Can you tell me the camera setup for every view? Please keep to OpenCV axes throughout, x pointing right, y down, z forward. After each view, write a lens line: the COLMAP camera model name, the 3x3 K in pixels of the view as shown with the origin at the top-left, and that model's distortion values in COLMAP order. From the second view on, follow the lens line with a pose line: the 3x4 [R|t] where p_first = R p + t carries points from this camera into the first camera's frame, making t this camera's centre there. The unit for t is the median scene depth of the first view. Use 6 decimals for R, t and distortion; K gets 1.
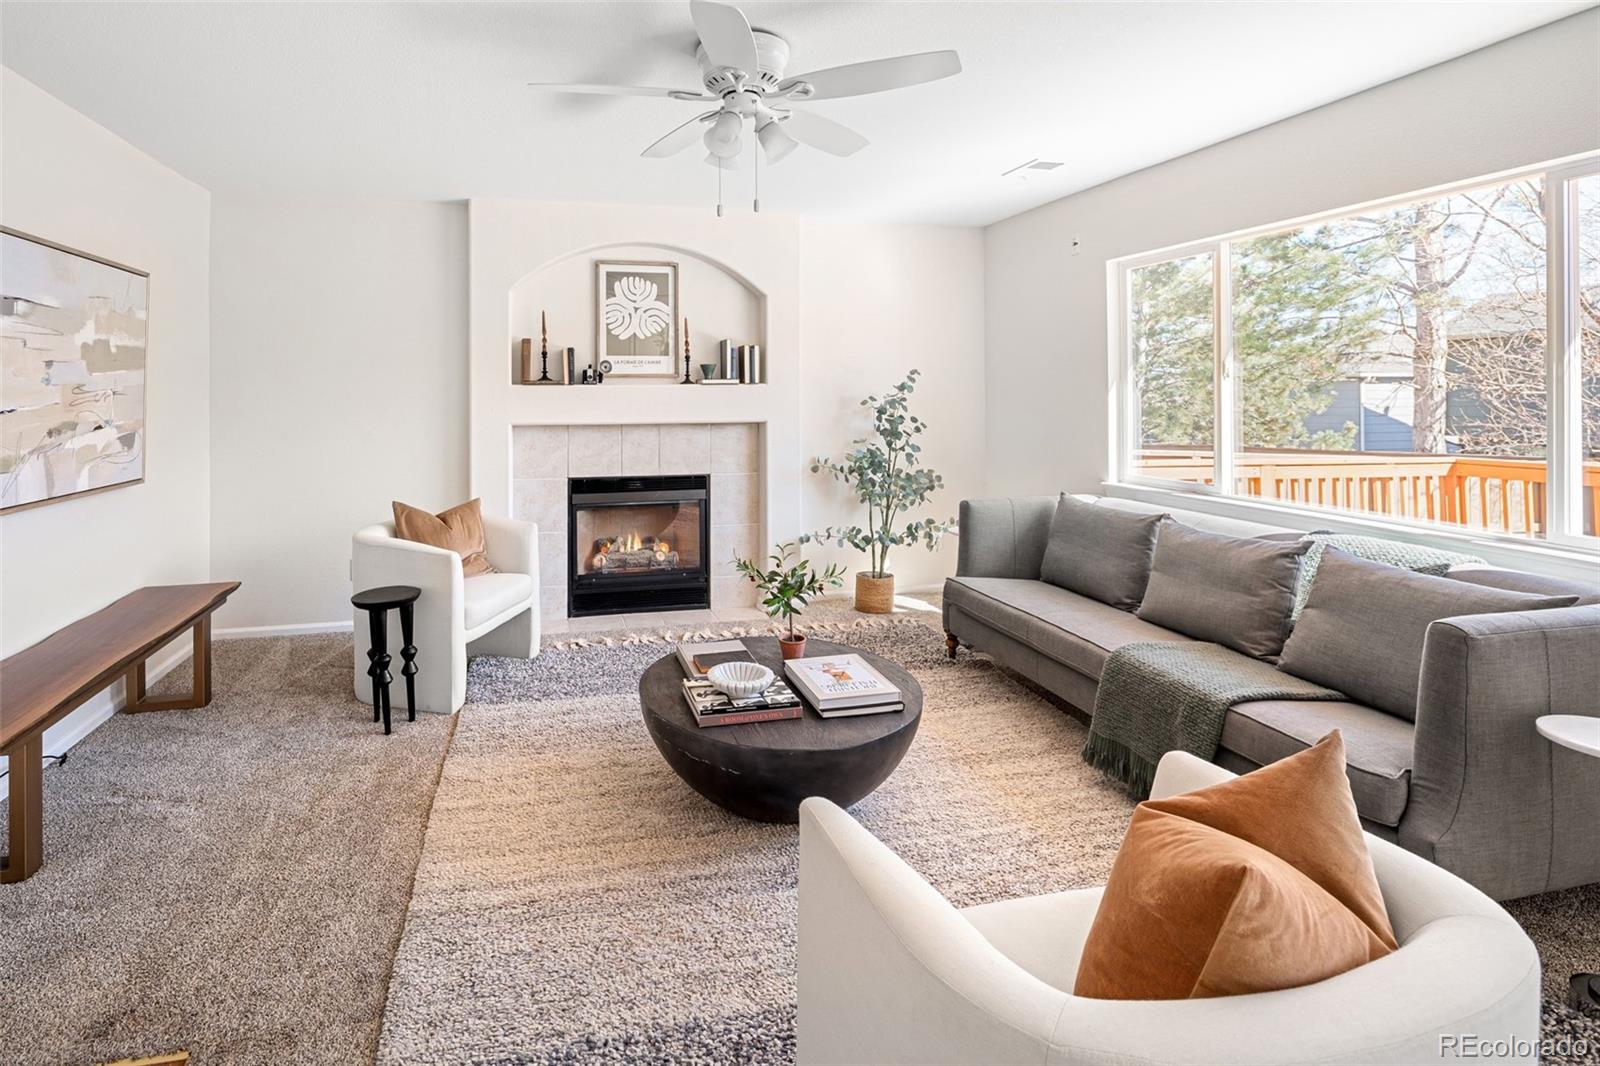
lens RADIAL K [[766.9, 0, 710.1], [0, 766.9, 390.6], [0, 0, 1]] dist [0.000682, -0.001684]
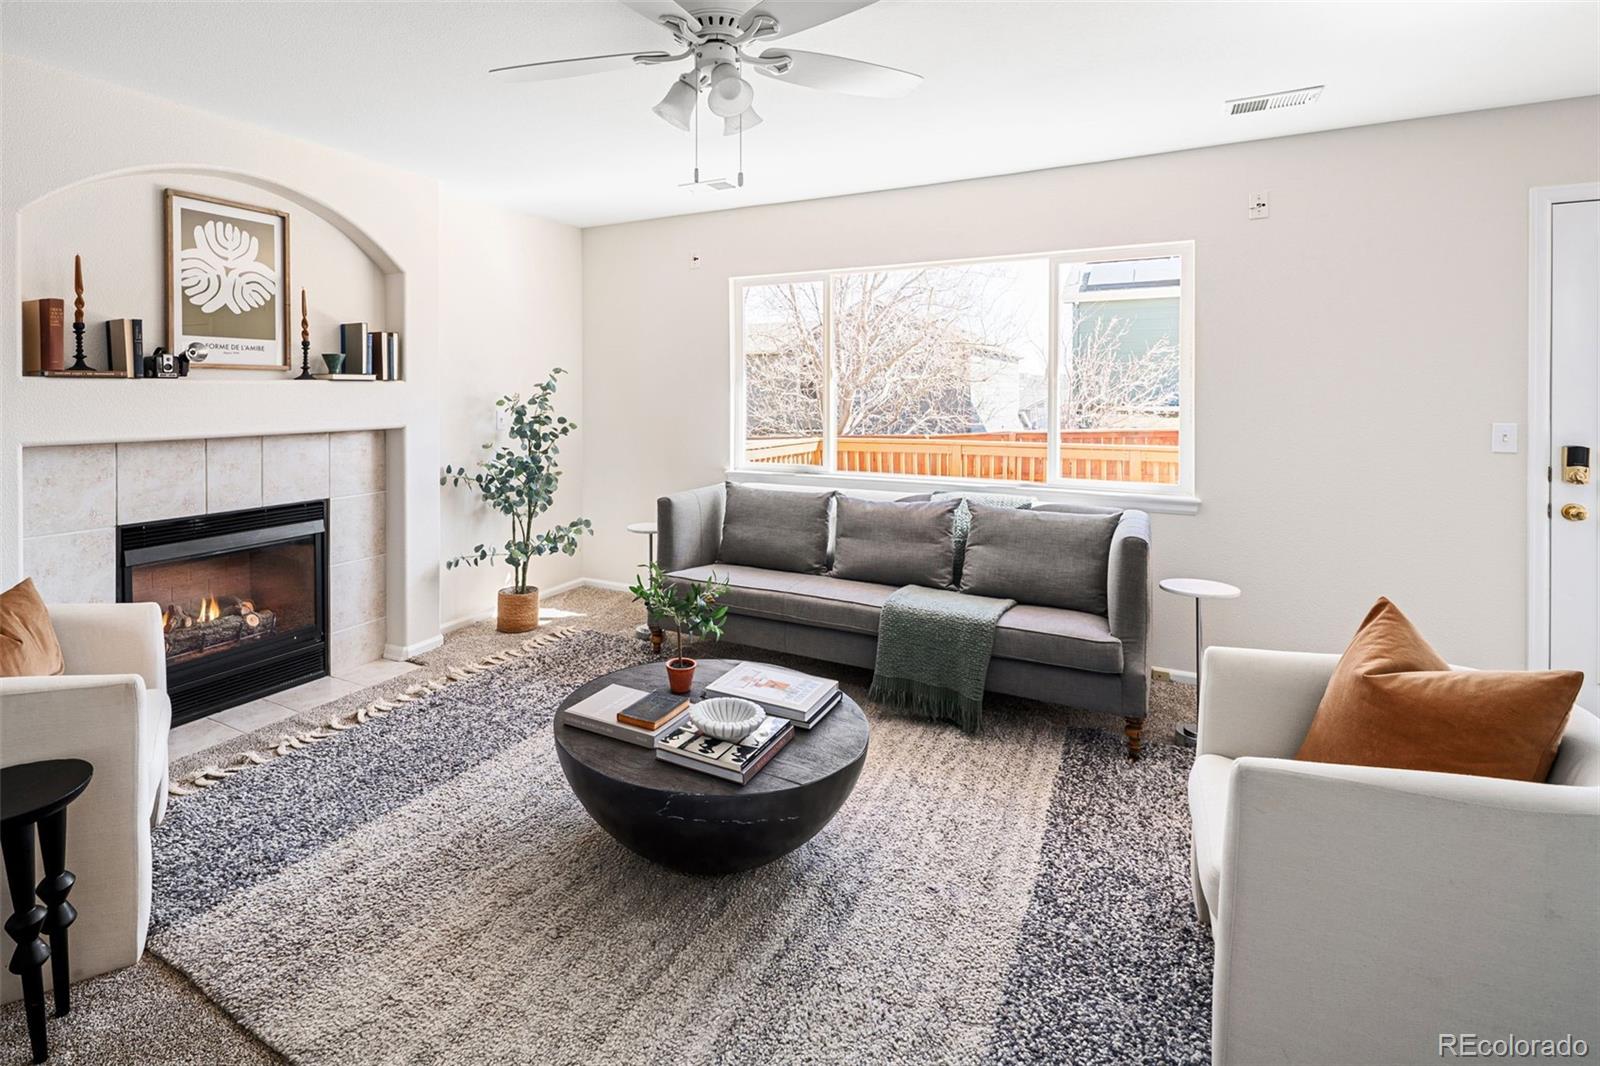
lens RADIAL K [[769.7, 0, 697.8], [0, 769.7, 397.7], [0, 0, 1]] dist [0.014085, -0.017727]
pose [[0.682079, -0.002483, 0.731275, -0.415488], [-0.003614, 0.999971, 0.006766, 0.003188], [-0.731270, -0.007258, 0.682049, 0.283433]]
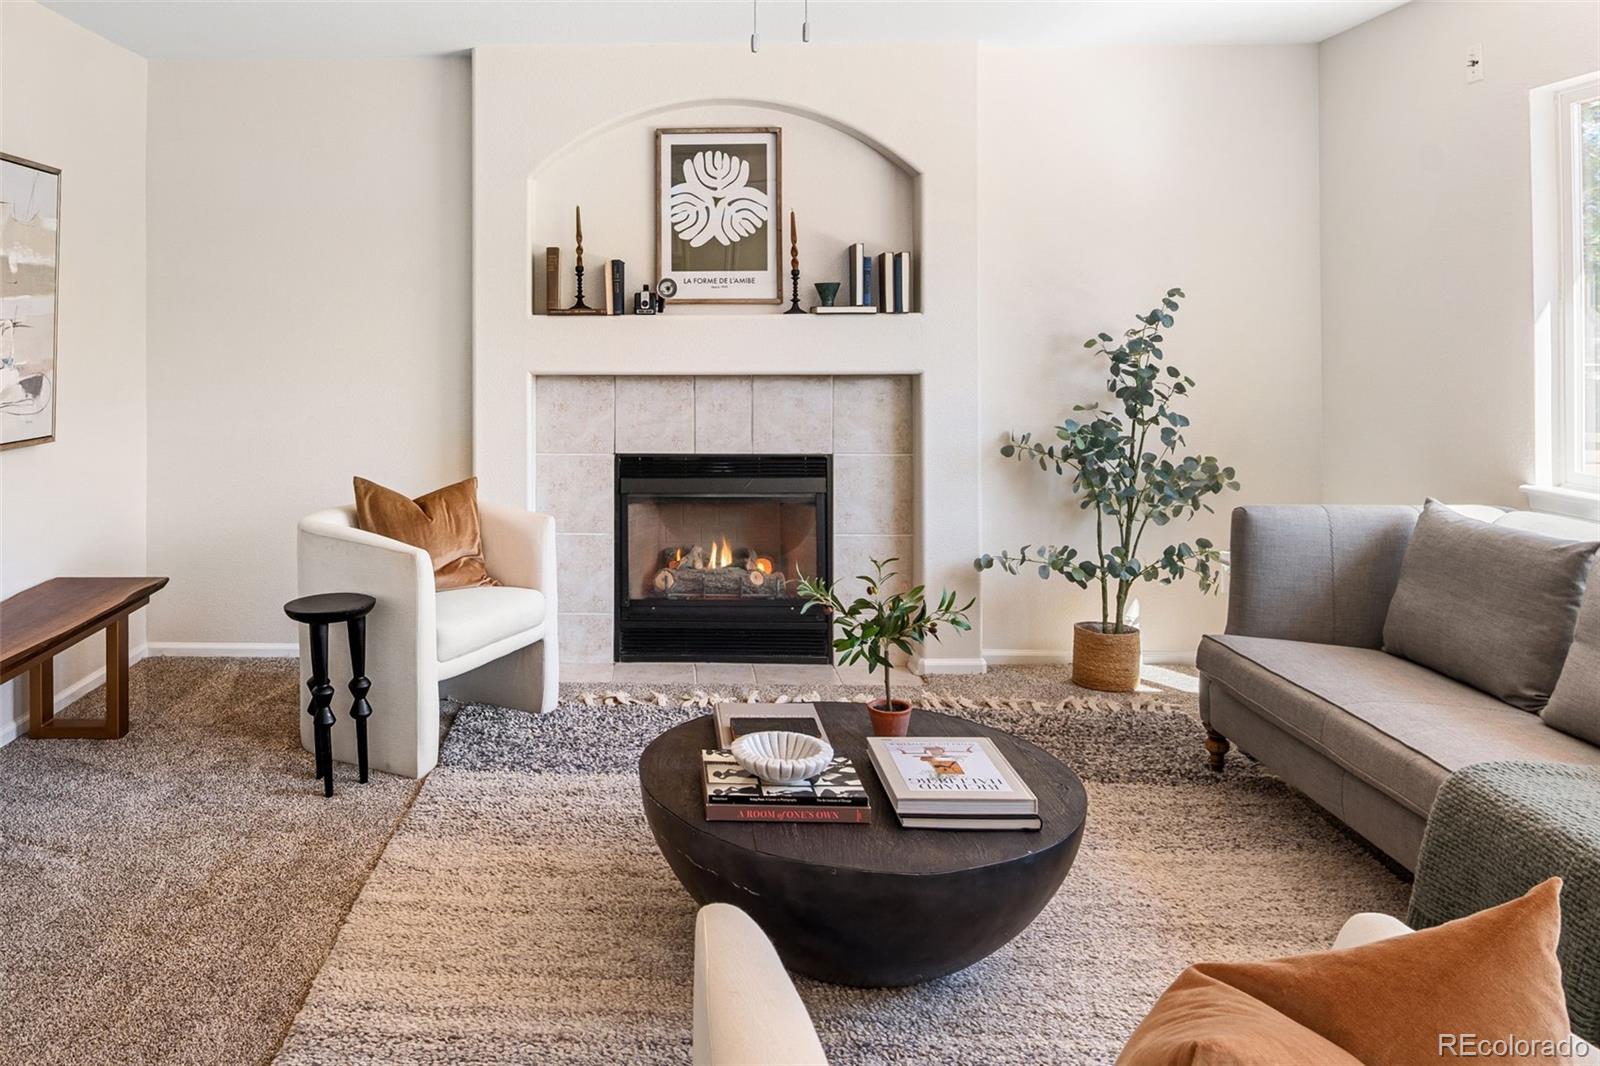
lens RADIAL K [[1191.9, 0, 618.3], [0, 1191.9, 328.5], [0, 0, 1]] dist [-0.000460, 0.002102]
pose [[0.966942, -0.000117, -0.254995, 0.108702], [-0.000715, 0.999995, -0.003170, 0.009270], [0.254994, 0.003248, 0.966937, -0.013938]]
